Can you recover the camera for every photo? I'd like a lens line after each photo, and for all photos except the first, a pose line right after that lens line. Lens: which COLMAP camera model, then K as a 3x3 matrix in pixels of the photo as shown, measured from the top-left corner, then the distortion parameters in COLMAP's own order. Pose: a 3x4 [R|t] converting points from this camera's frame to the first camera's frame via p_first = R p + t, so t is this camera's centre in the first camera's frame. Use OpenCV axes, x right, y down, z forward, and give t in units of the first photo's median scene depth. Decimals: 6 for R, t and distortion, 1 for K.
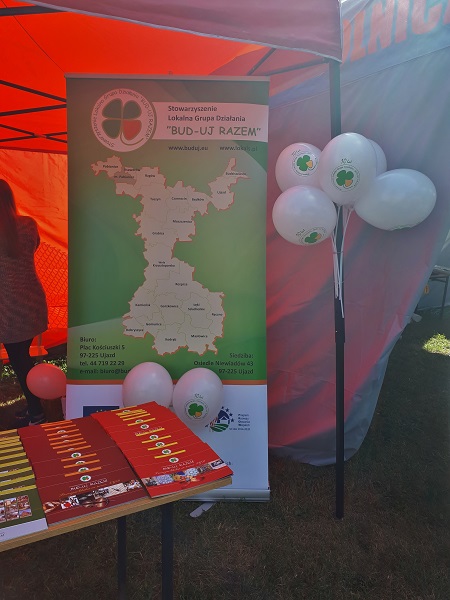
lens RADIAL K [[486.5, 0, 226.4], [0, 486.5, 298.3], [0, 0, 1]] dist [0.062166, -0.072478]
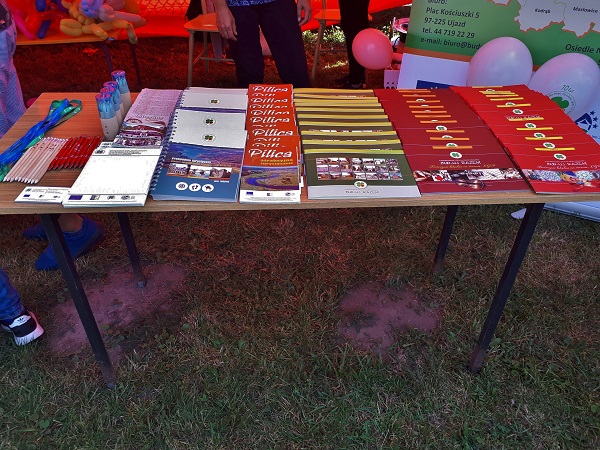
lens RADIAL K [[486.5, 0, 299.5], [0, 486.5, 224.8], [0, 0, 1]] dist [0.062166, -0.072478]
pose [[0.902566, 0.256855, -0.345544, -0.189140], [-0.069631, 0.879075, 0.471570, 0.072869], [0.424884, -0.401562, 0.811308, 0.099946]]
